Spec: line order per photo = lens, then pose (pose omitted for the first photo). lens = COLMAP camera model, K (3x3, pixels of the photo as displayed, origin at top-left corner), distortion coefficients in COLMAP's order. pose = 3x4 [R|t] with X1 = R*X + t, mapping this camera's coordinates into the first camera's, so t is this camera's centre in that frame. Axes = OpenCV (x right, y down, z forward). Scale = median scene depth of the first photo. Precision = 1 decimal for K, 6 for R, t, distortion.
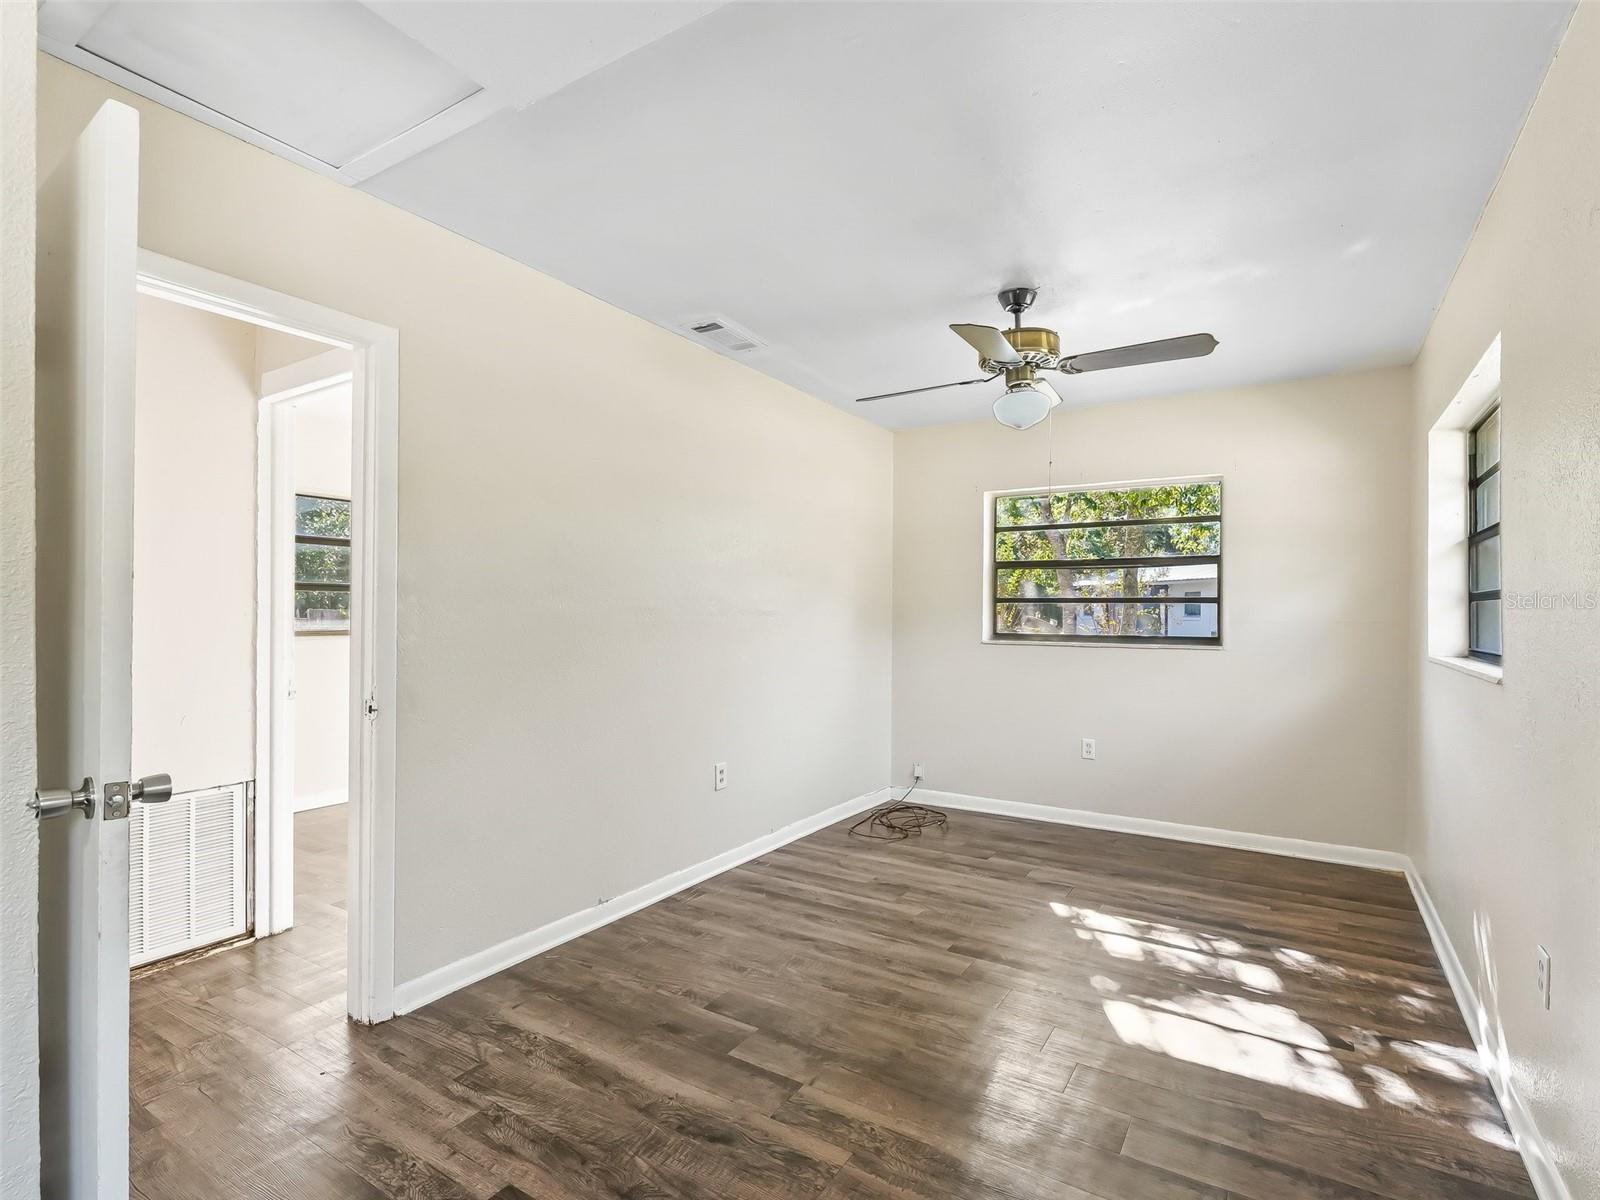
lens RADIAL K [[735.0, 0, 801.6], [0, 735.0, 610.8], [0, 0, 1]] dist [0.002306, -0.000828]
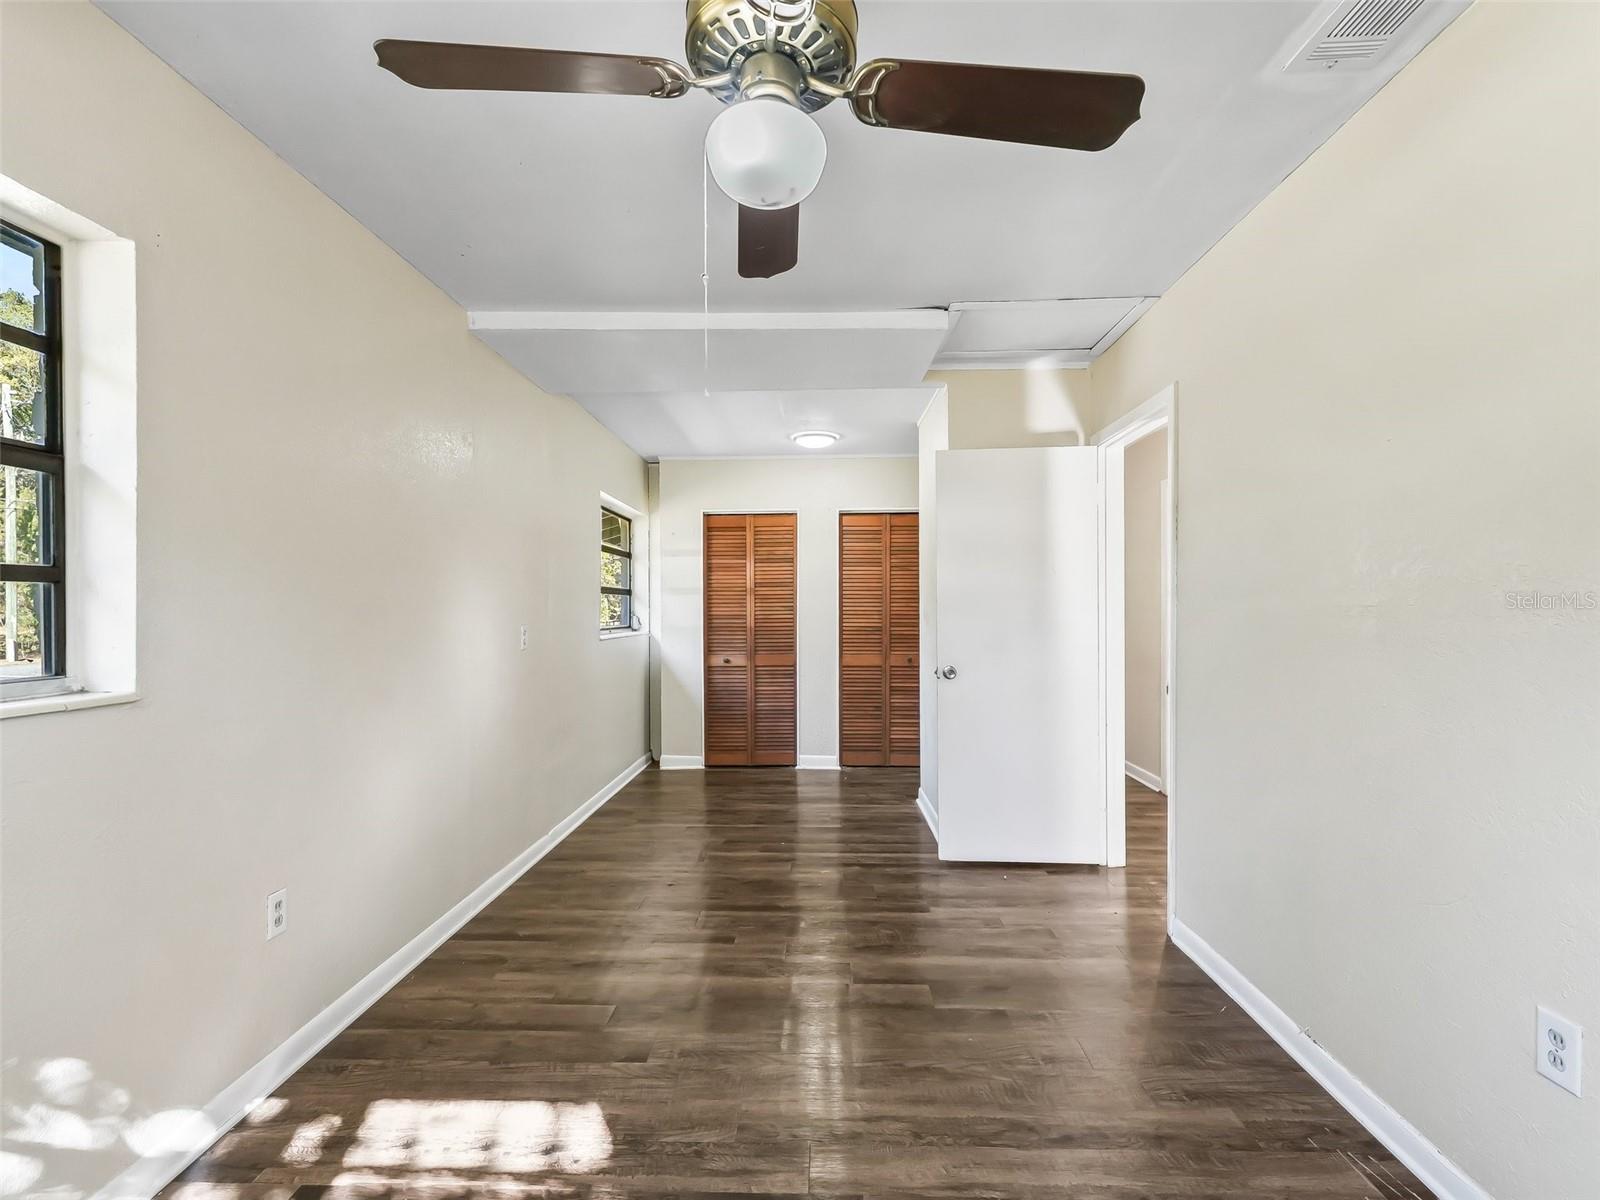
lens RADIAL K [[735.0, 0, 802.1], [0, 735.0, 614.5], [0, 0, 1]] dist [0.002306, -0.000828]
pose [[-0.846052, -0.004616, -0.533080, 0.672474], [0.000135, 0.999961, -0.008873, 0.012239], [0.533100, -0.007579, -0.846018, 1.803176]]
